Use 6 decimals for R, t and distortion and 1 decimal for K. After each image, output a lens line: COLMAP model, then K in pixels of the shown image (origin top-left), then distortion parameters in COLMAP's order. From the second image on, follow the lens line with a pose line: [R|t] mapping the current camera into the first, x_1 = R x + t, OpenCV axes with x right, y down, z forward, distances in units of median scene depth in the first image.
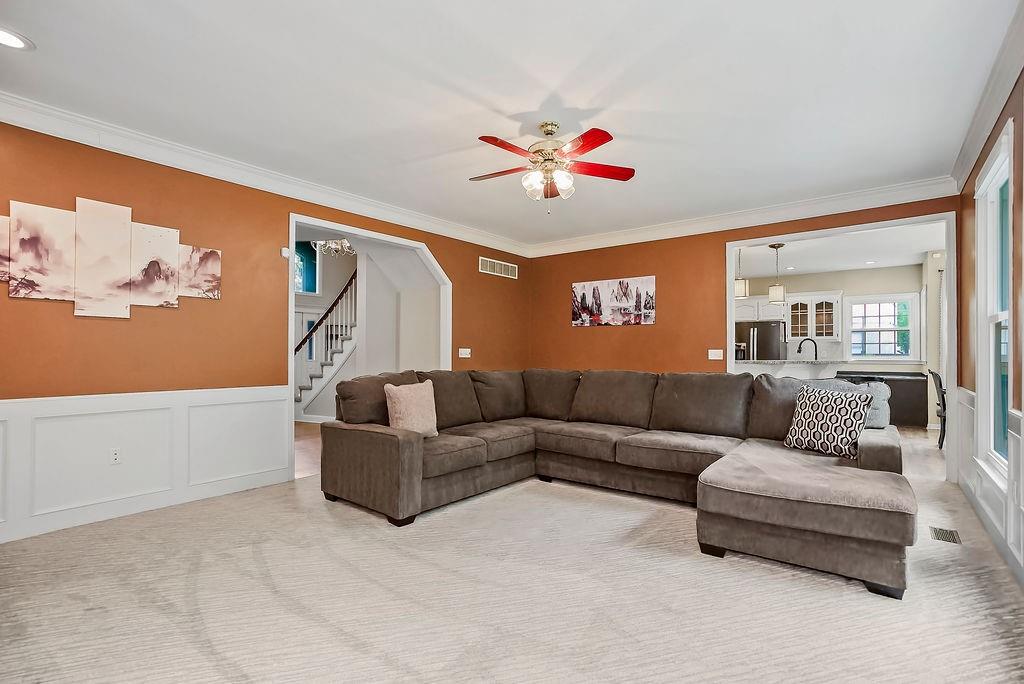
lens RADIAL K [[476.9, 0, 514.6], [0, 476.9, 342.4], [0, 0, 1]] dist [-0.023667, 0.001311]
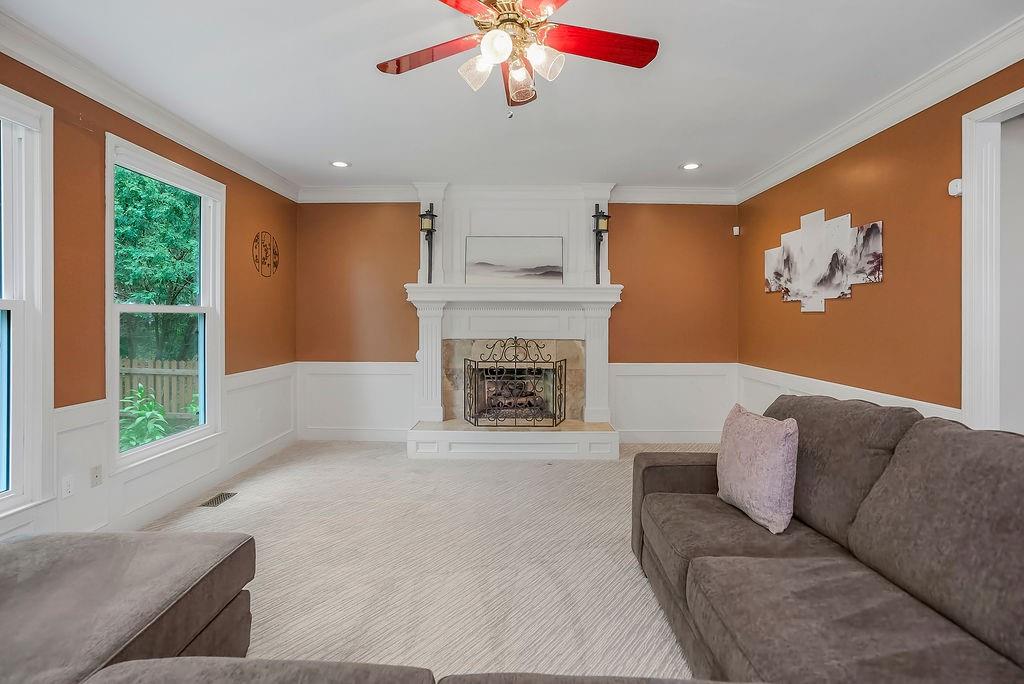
lens RADIAL K [[476.9, 0, 512.9], [0, 476.9, 333.9], [0, 0, 1]] dist [-0.023667, 0.001311]
pose [[-0.783787, 0.004721, -0.621011, 0.394874], [-0.004608, 0.999899, 0.013418, -0.011346], [0.621012, 0.013379, -0.783687, 1.349571]]
